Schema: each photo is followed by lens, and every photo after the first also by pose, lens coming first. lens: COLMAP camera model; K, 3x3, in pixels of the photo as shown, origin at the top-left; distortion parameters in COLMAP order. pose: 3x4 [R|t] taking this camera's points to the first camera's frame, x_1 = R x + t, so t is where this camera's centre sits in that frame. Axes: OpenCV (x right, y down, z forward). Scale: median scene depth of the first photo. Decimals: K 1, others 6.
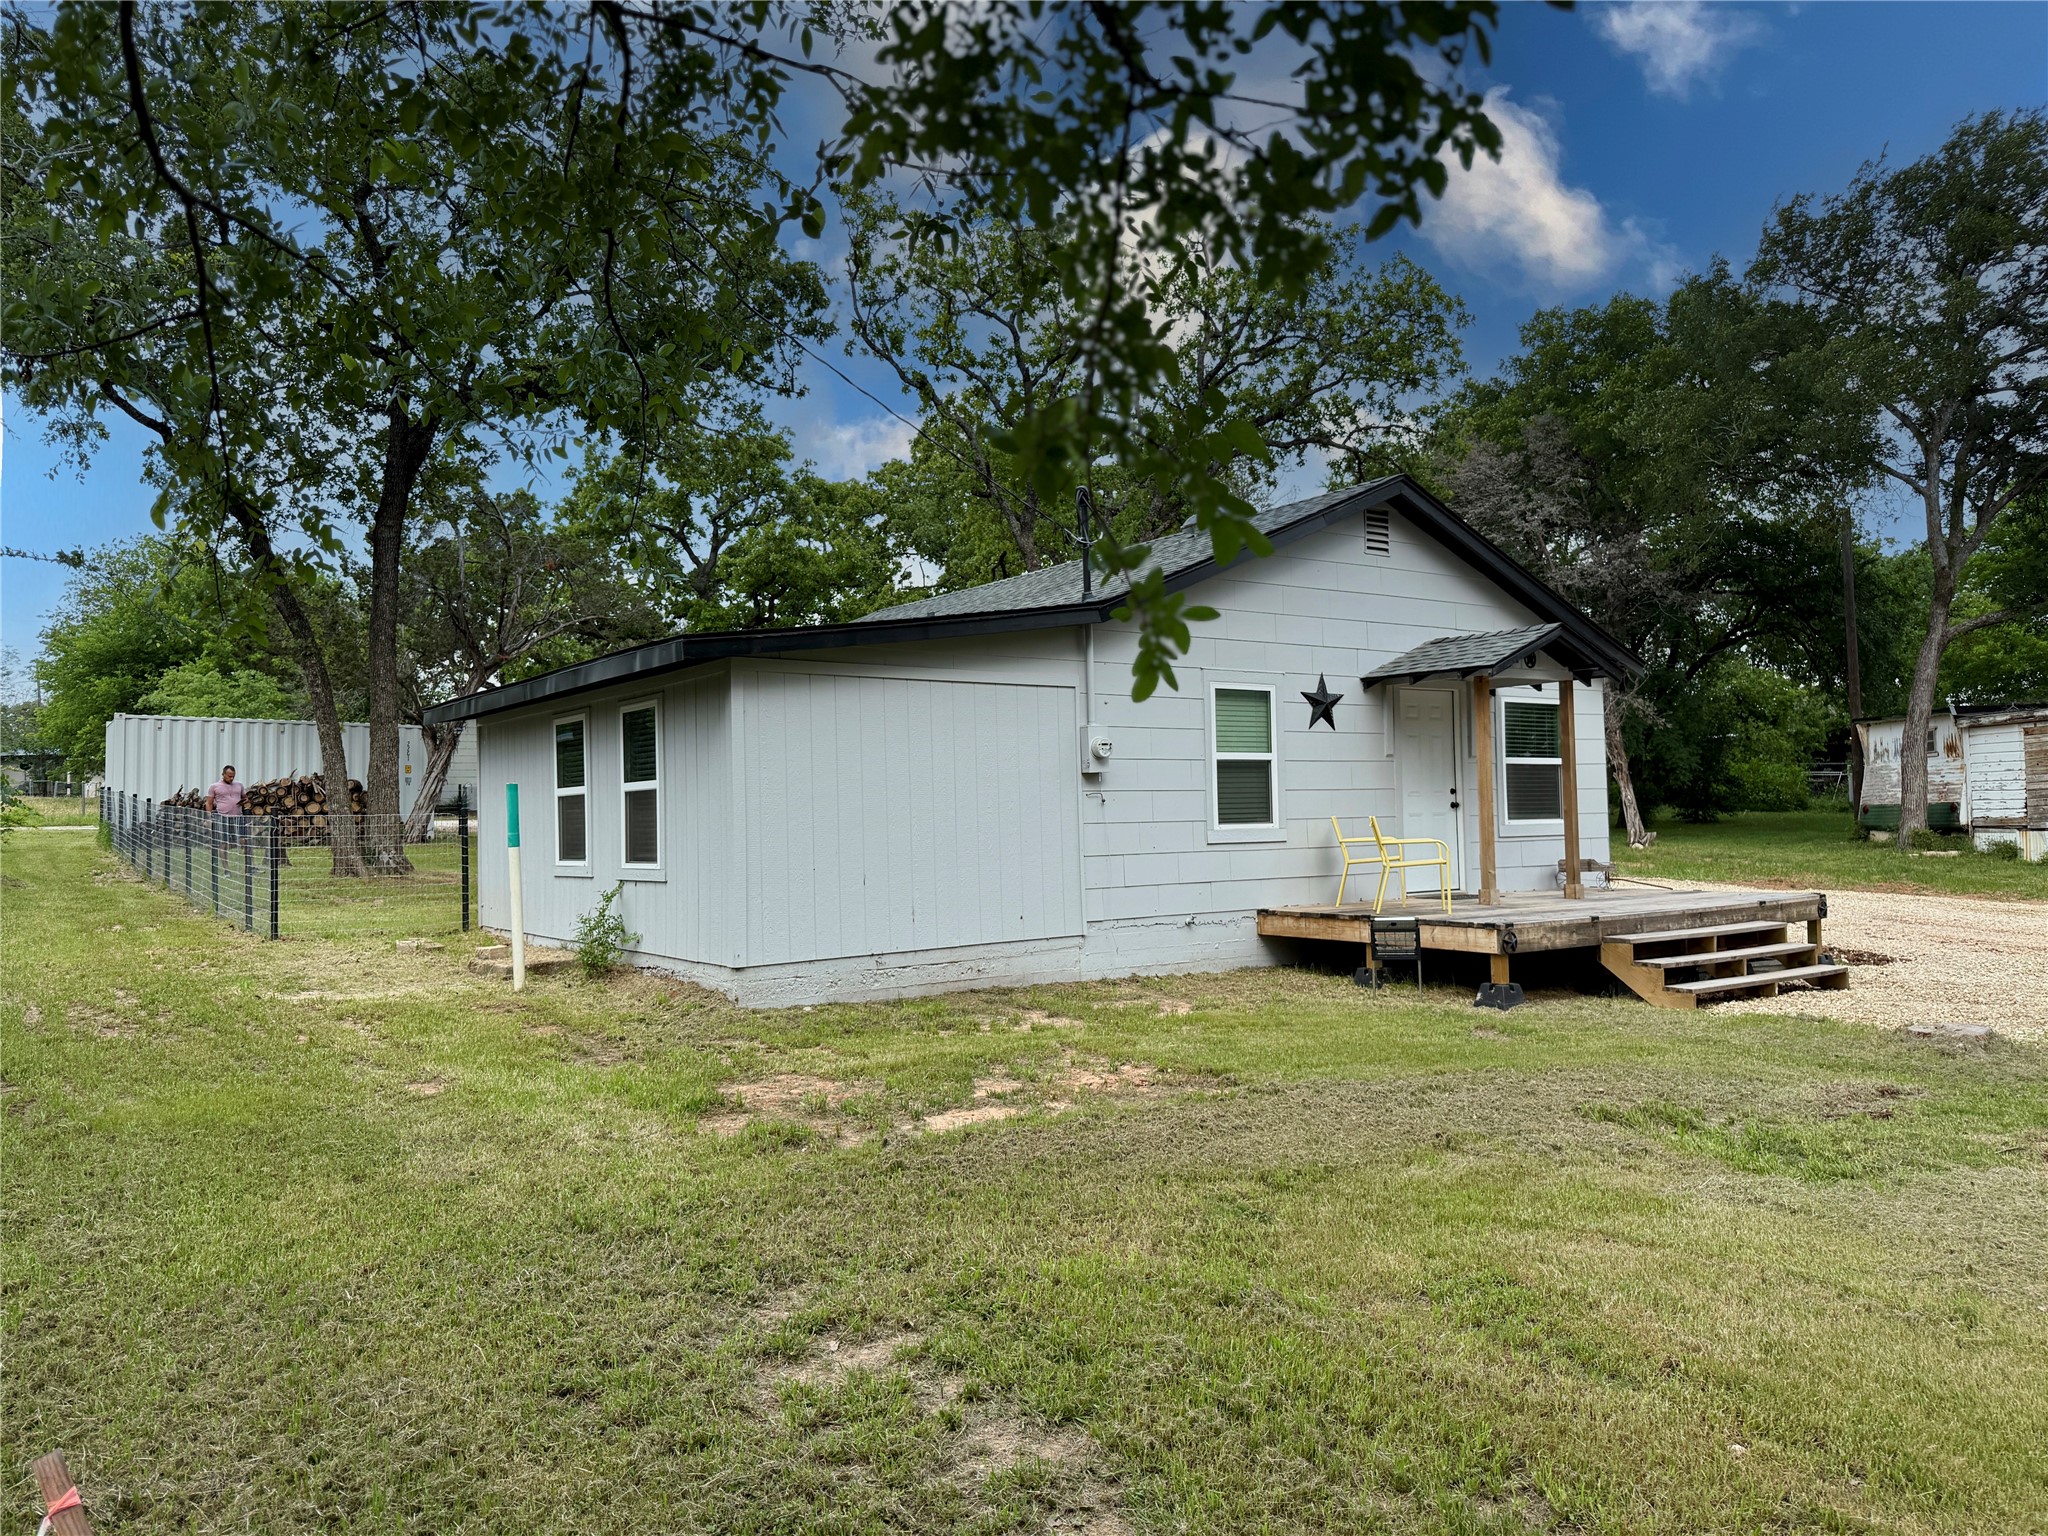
lens RADIAL K [[1433.1, 0, 1024.0], [0, 1433.1, 771.0], [0, 0, 1]] dist [0.062694, -0.047156]
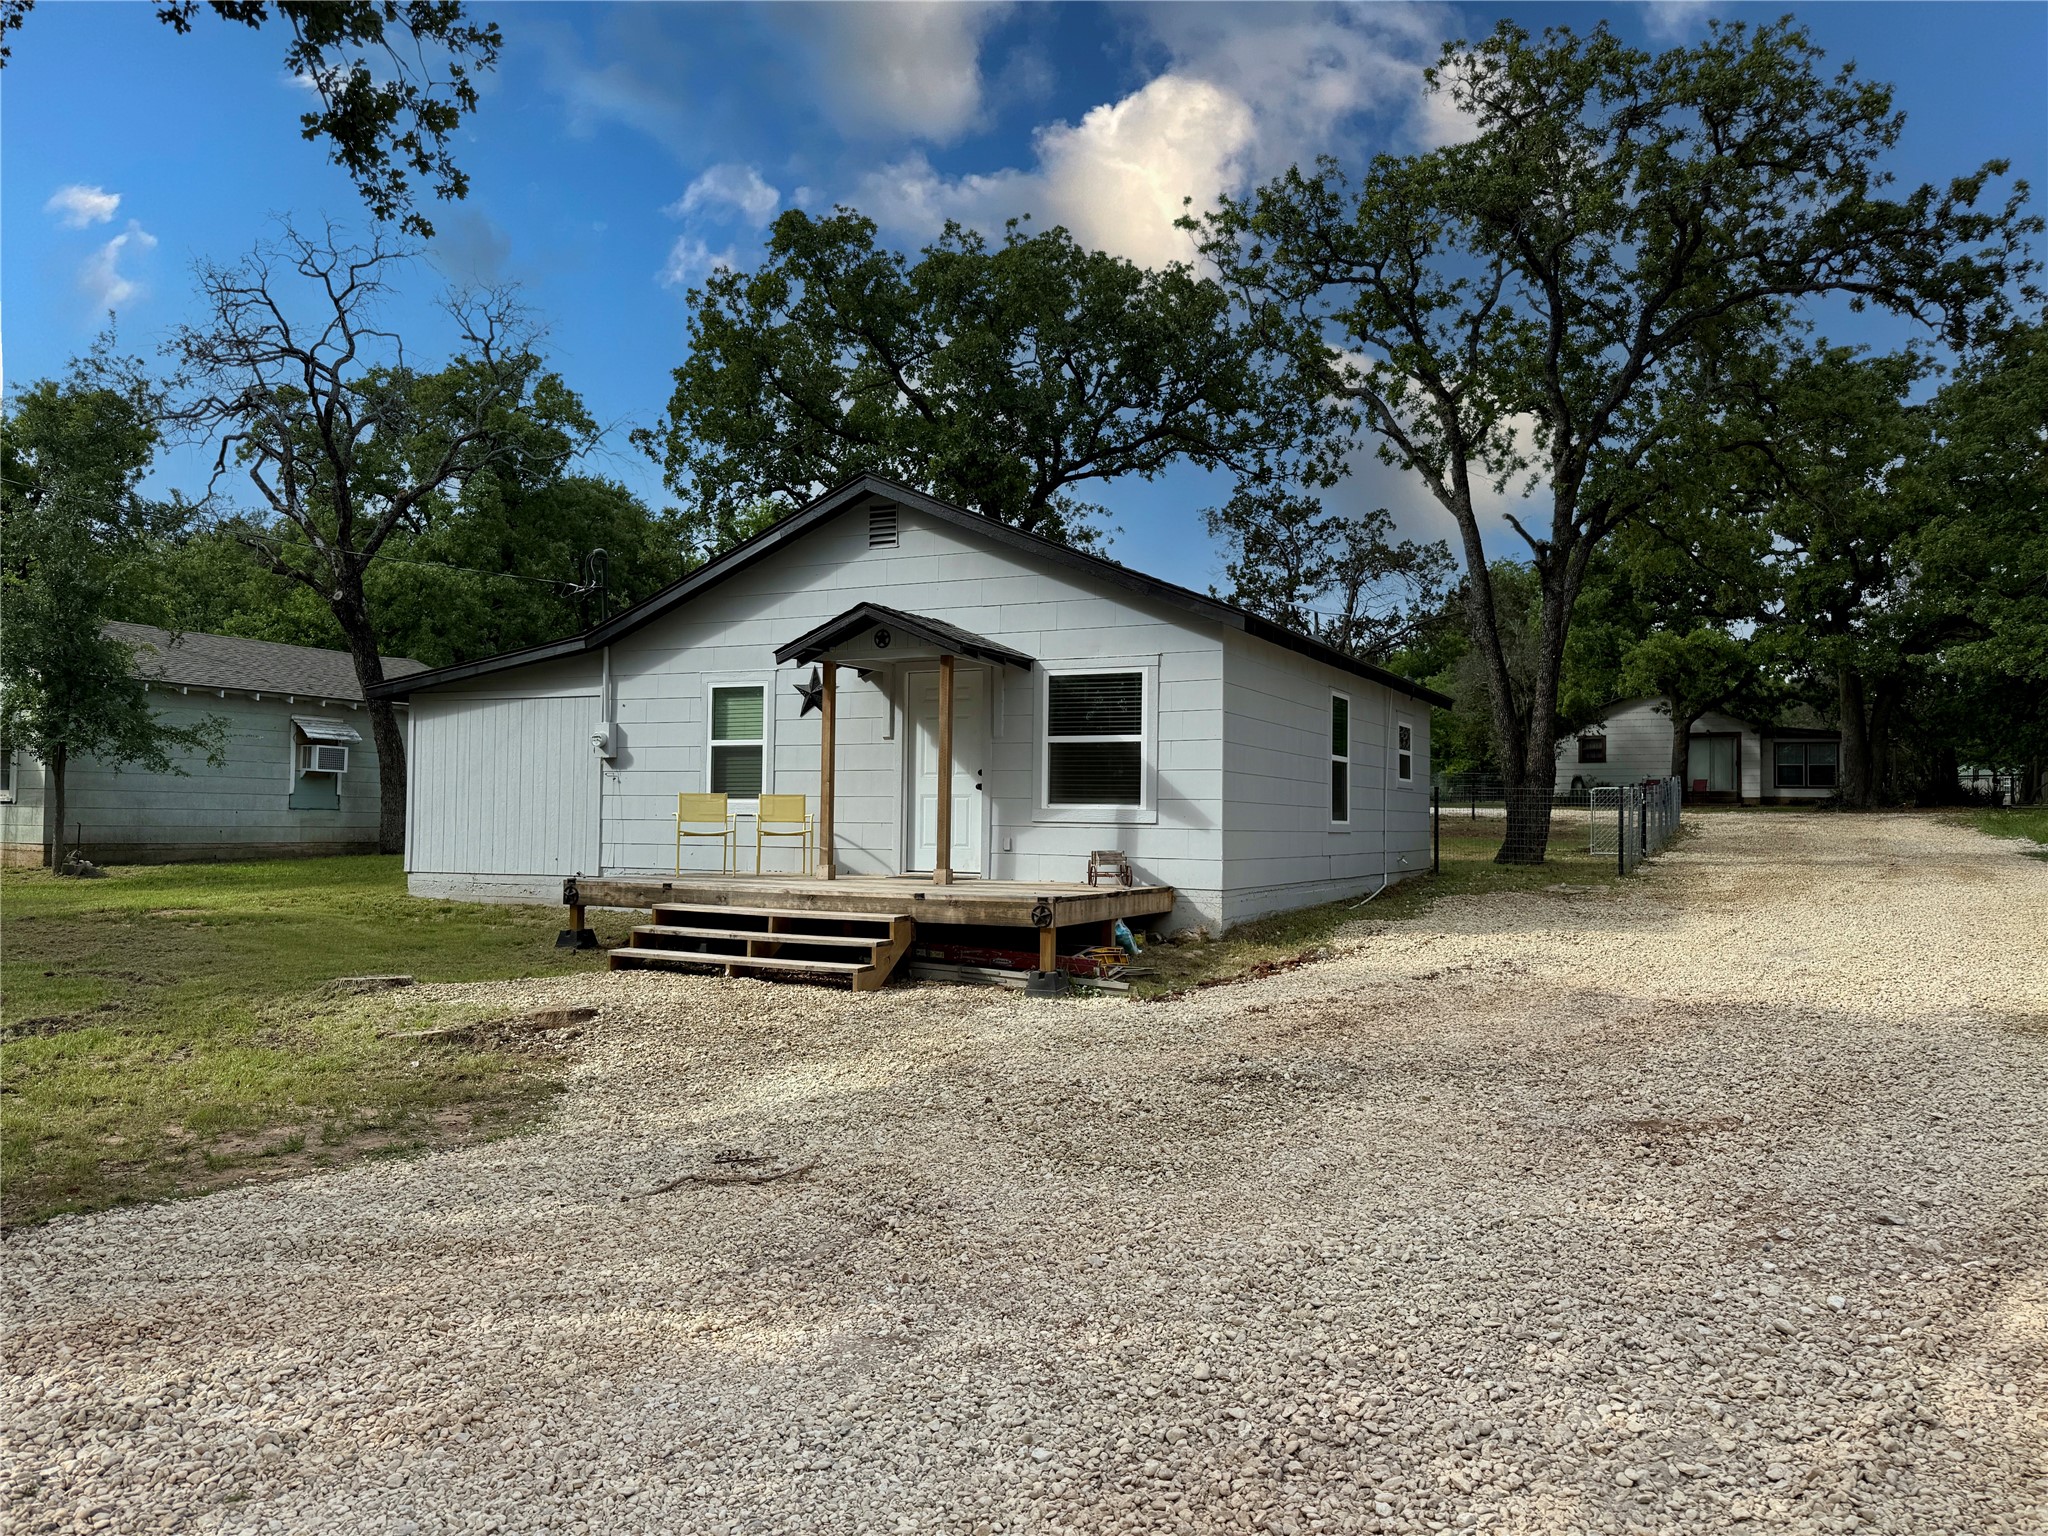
lens RADIAL K [[1433.1, 0, 1024.0], [0, 1433.1, 771.0], [0, 0, 1]] dist [0.062694, -0.047156]
pose [[0.477232, -0.003141, -0.878772, 1.297455], [0.006174, 0.999981, -0.000221, 0.014806], [0.878756, -0.005320, 0.477242, 0.629801]]
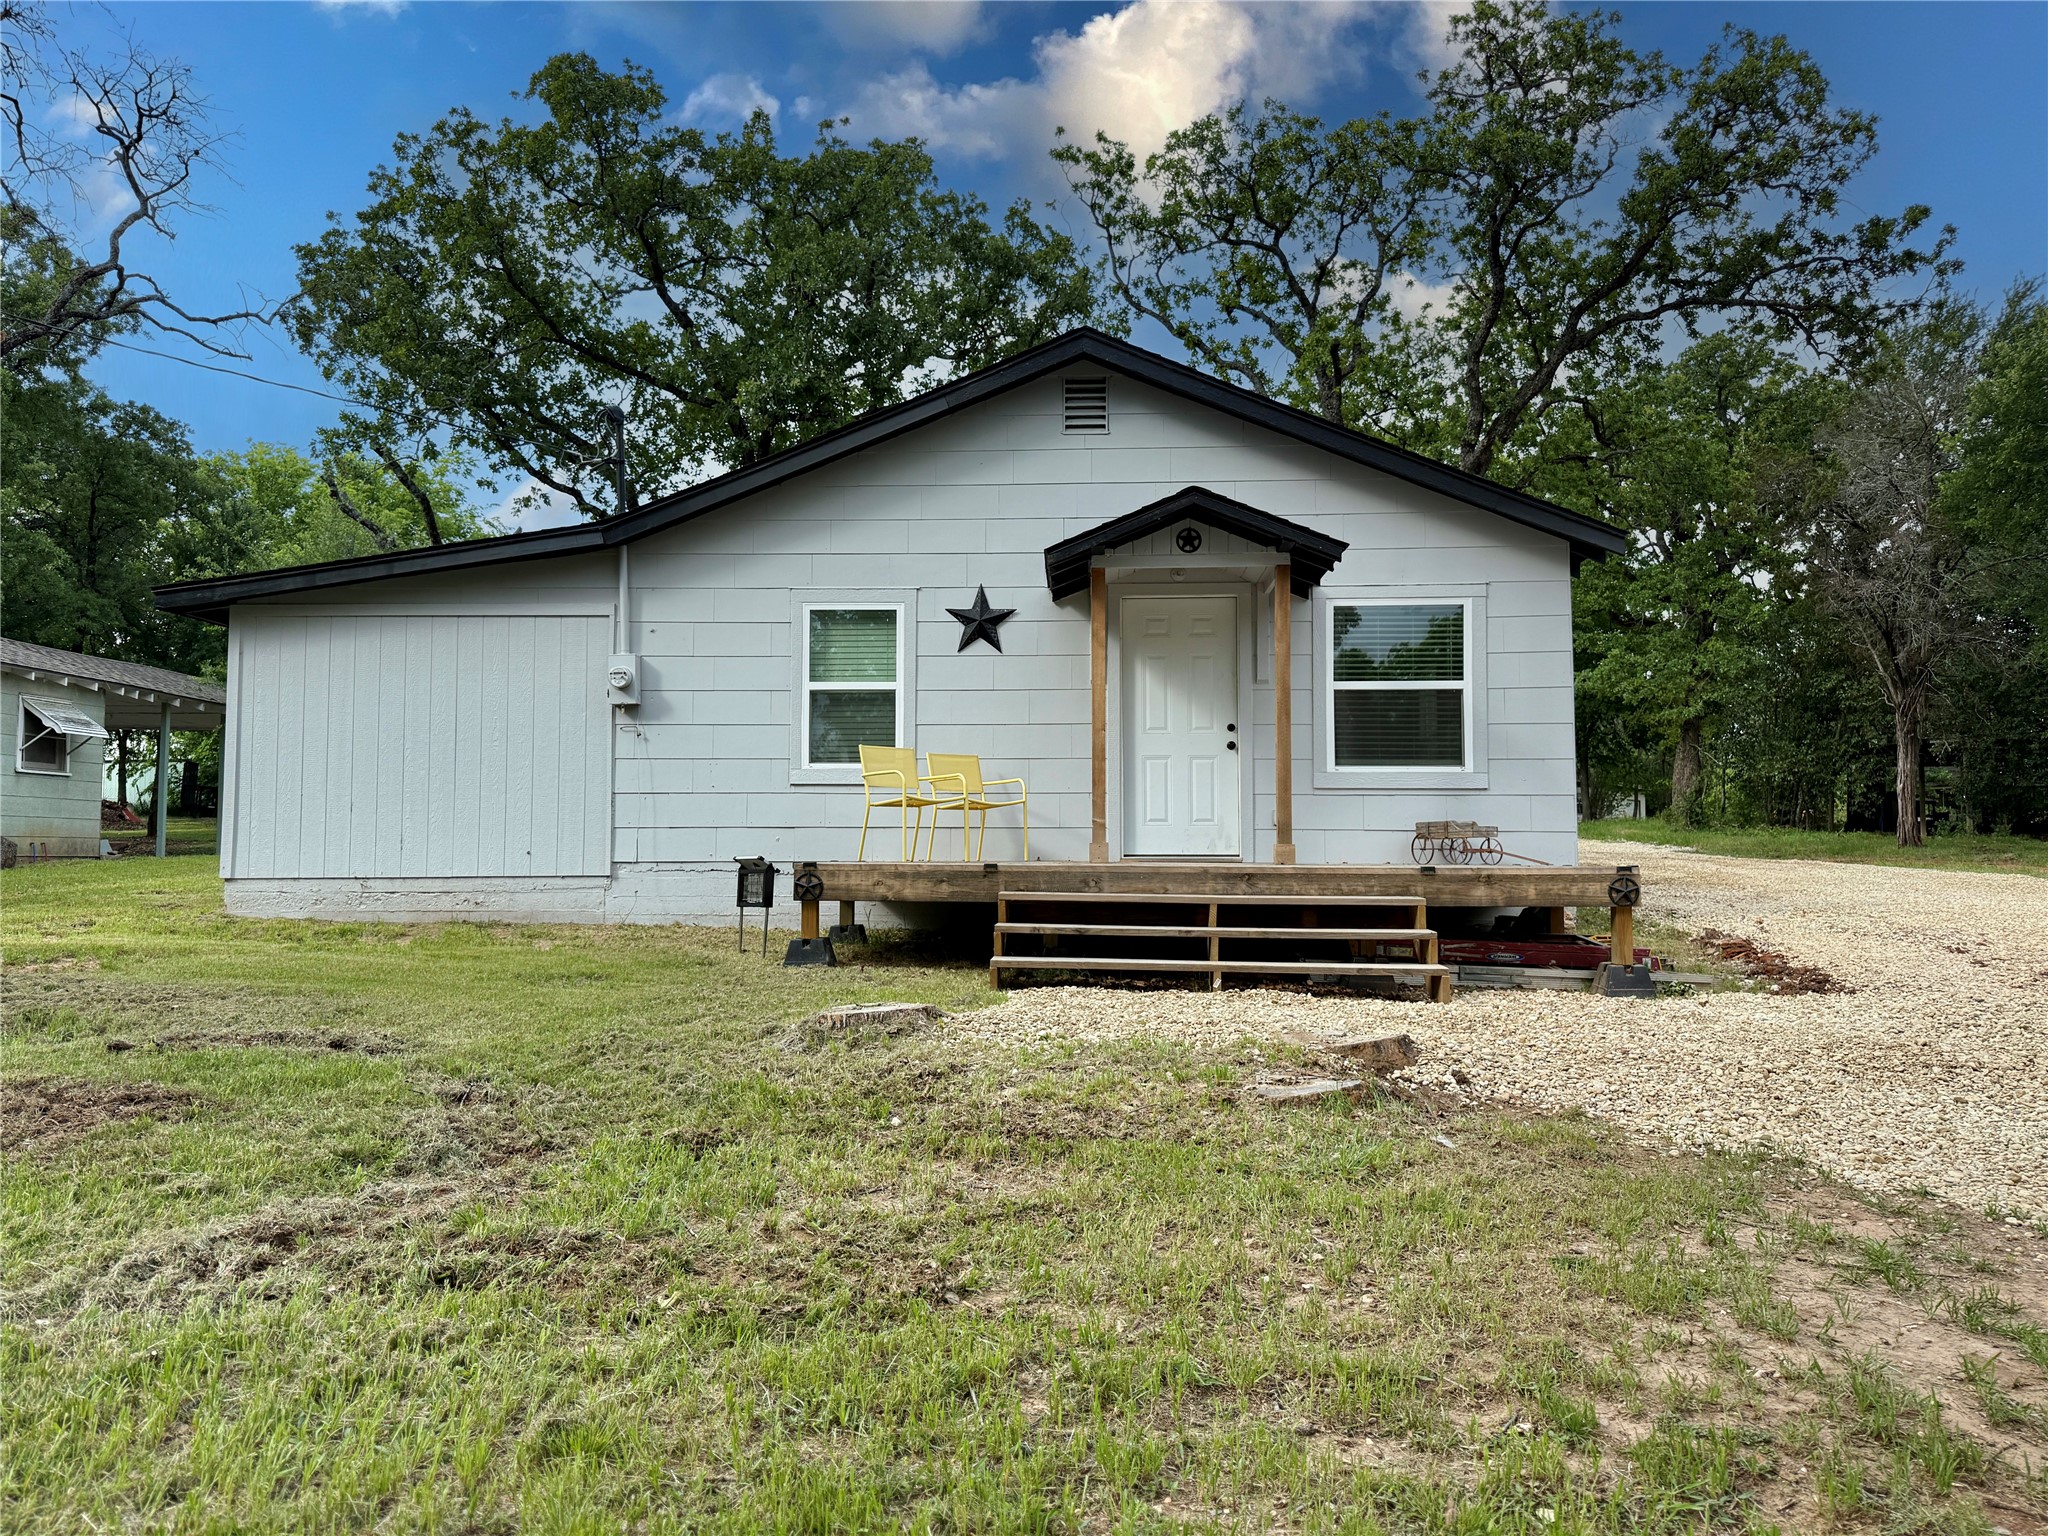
lens RADIAL K [[1433.1, 0, 1024.0], [0, 1433.1, 771.0], [0, 0, 1]] dist [0.062694, -0.047156]
pose [[0.791598, -0.016247, -0.610826, 0.754231], [0.000793, 0.999673, -0.025562, 0.062593], [0.611042, 0.019750, 0.791352, 0.370906]]
